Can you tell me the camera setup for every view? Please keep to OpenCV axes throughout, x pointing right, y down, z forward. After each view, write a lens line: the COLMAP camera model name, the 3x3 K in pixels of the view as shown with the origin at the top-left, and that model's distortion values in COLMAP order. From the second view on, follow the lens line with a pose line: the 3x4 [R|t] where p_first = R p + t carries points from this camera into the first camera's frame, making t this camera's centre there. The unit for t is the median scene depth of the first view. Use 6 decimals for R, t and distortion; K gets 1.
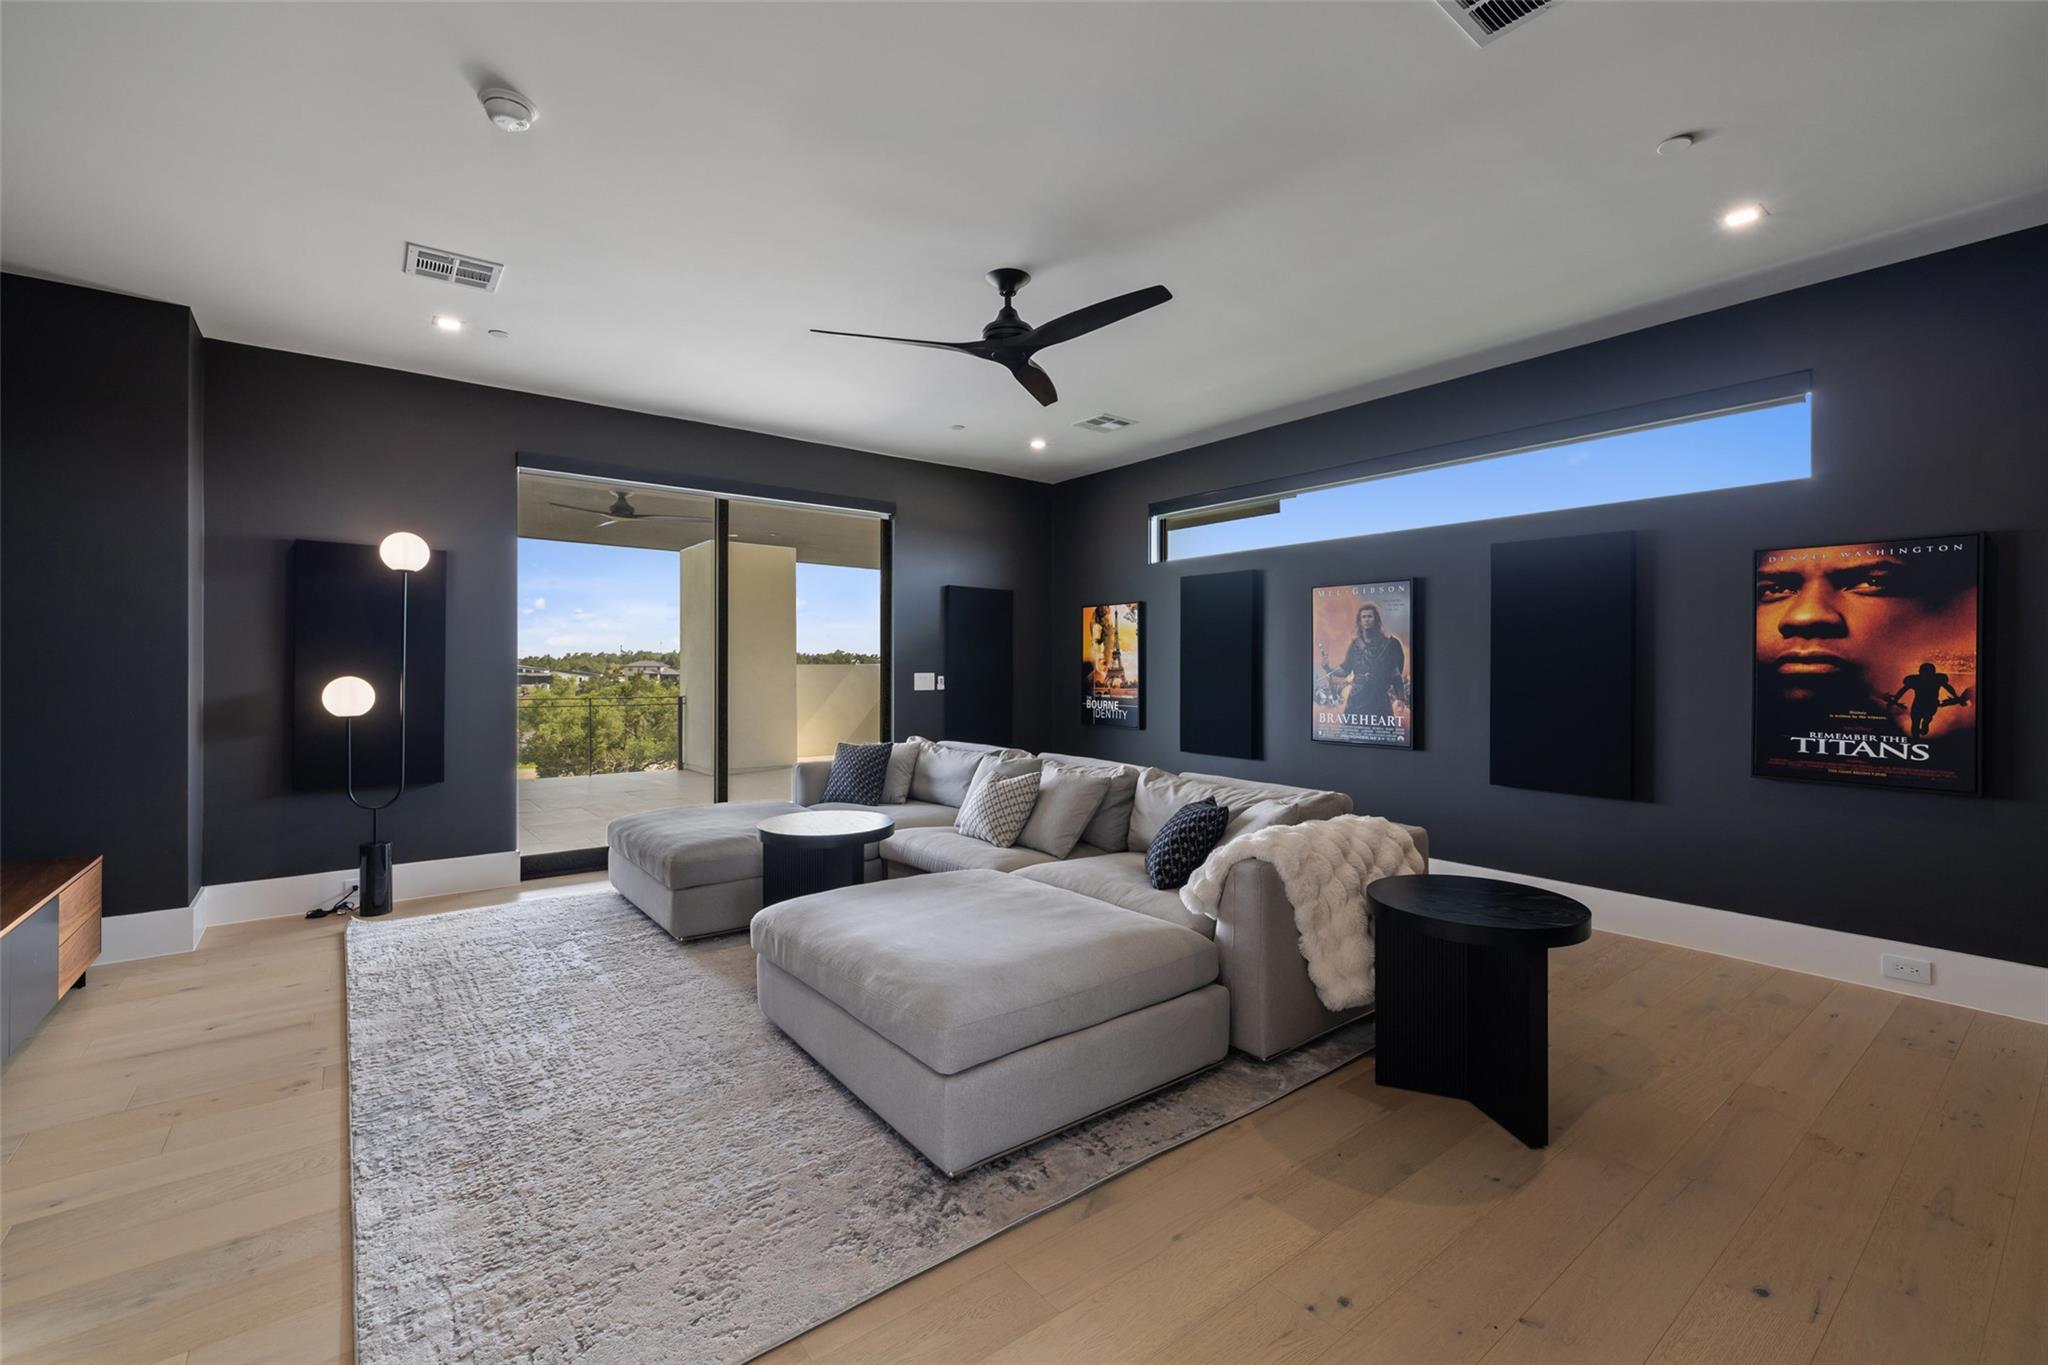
lens RADIAL K [[860.0, 0, 1012.0], [0, 860.0, 668.2], [0, 0, 1]] dist [-0.000049, 0.000232]
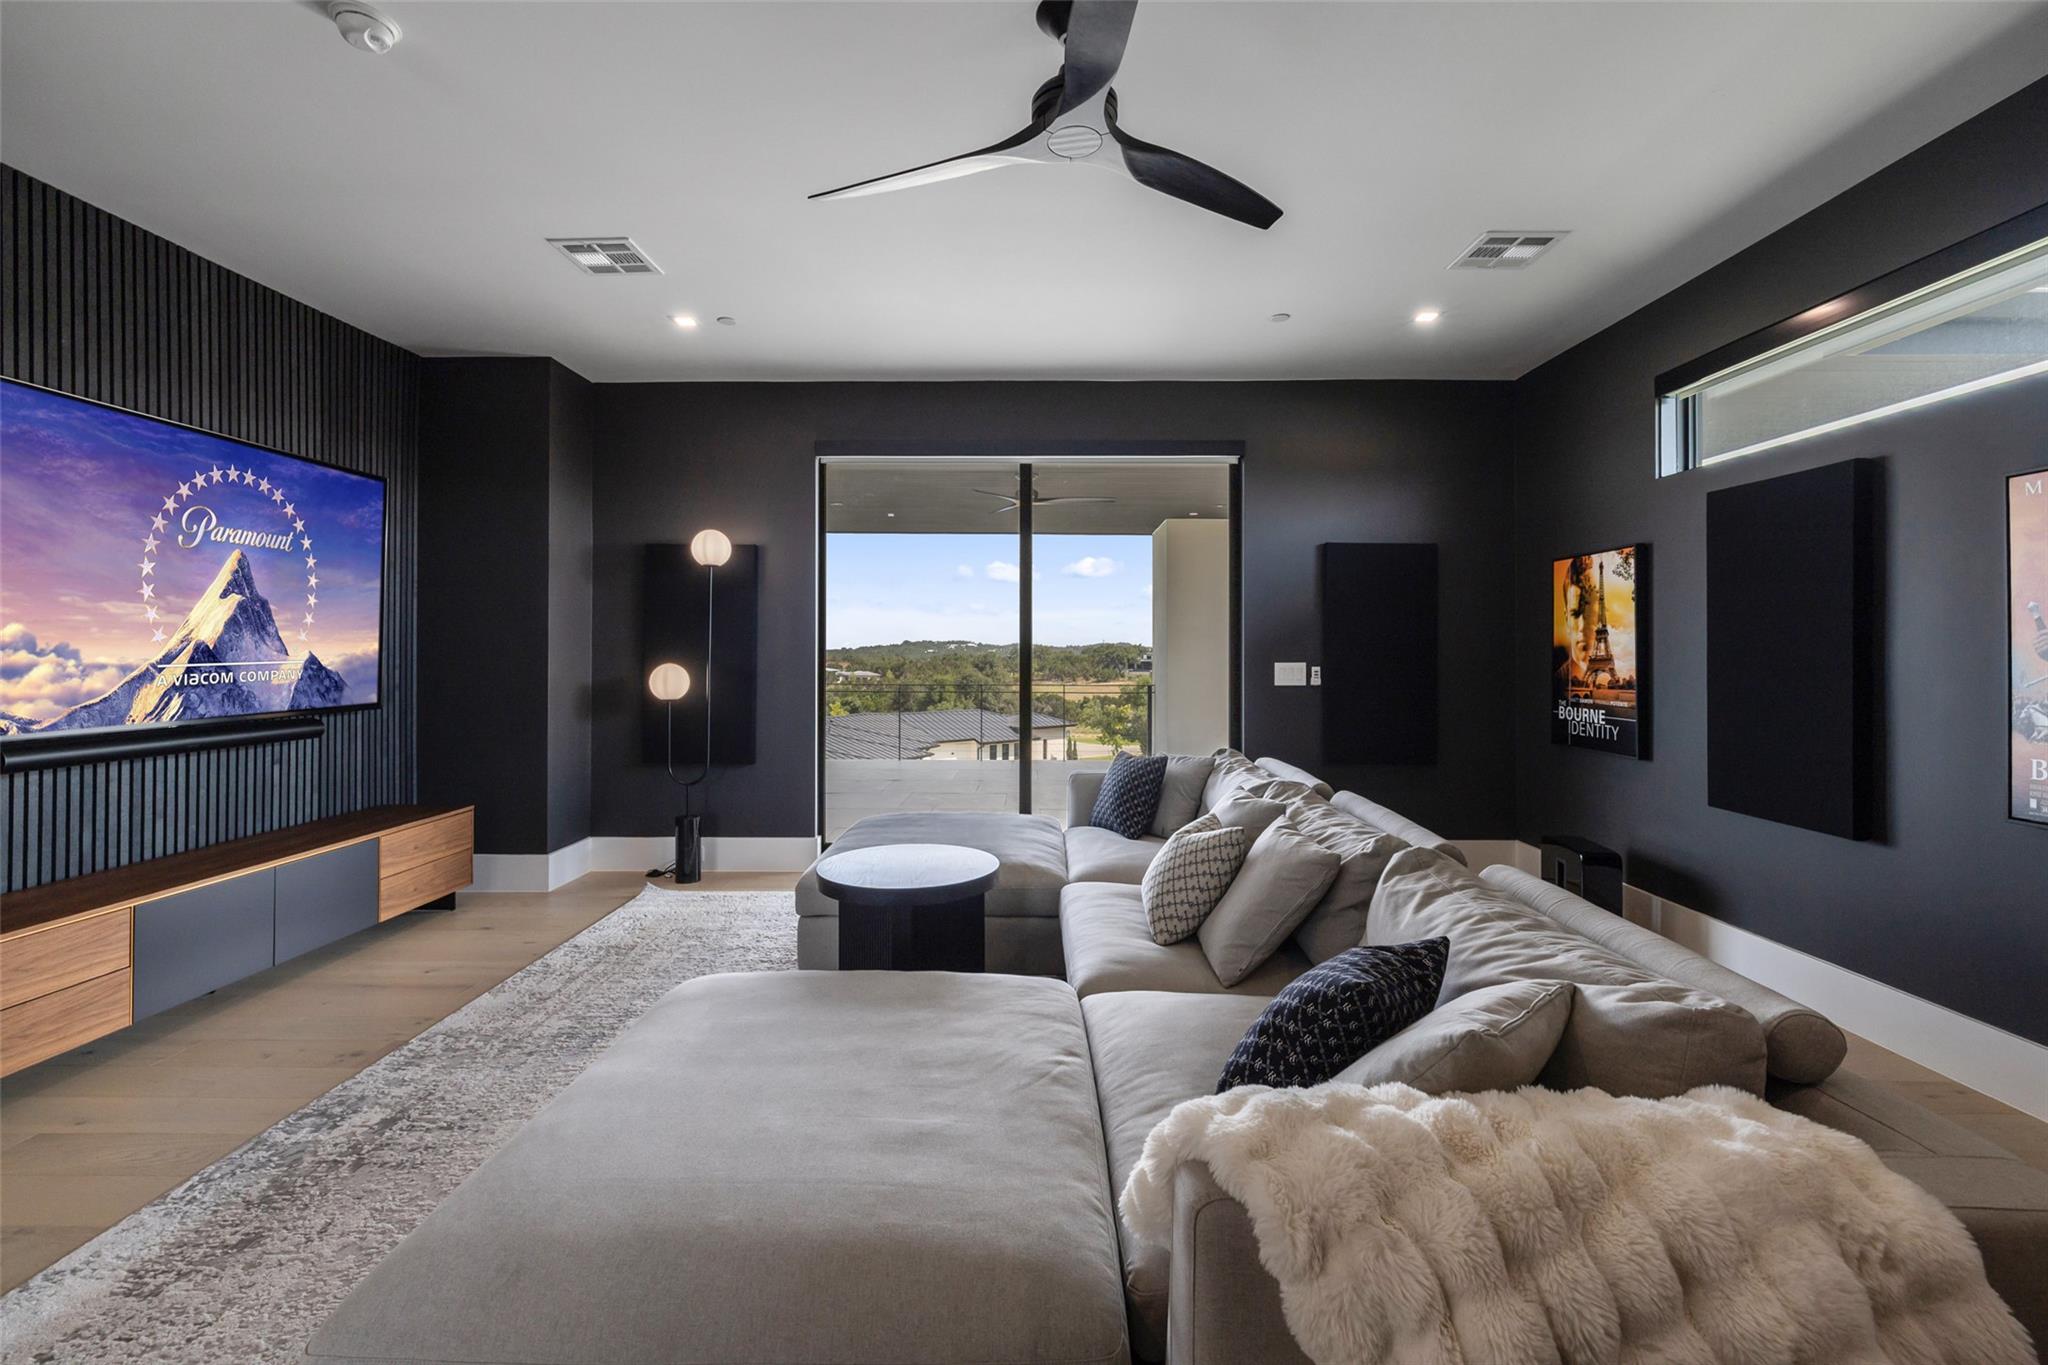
lens RADIAL K [[868.5, 0, 1025.0], [0, 868.5, 650.7], [0, 0, 1]] dist [0.001235, 0.000445]
pose [[0.785937, -0.002898, -0.618300, 0.186258], [0.000157, 0.999990, -0.004488, -0.001242], [0.618307, 0.003430, 0.785929, 0.267099]]
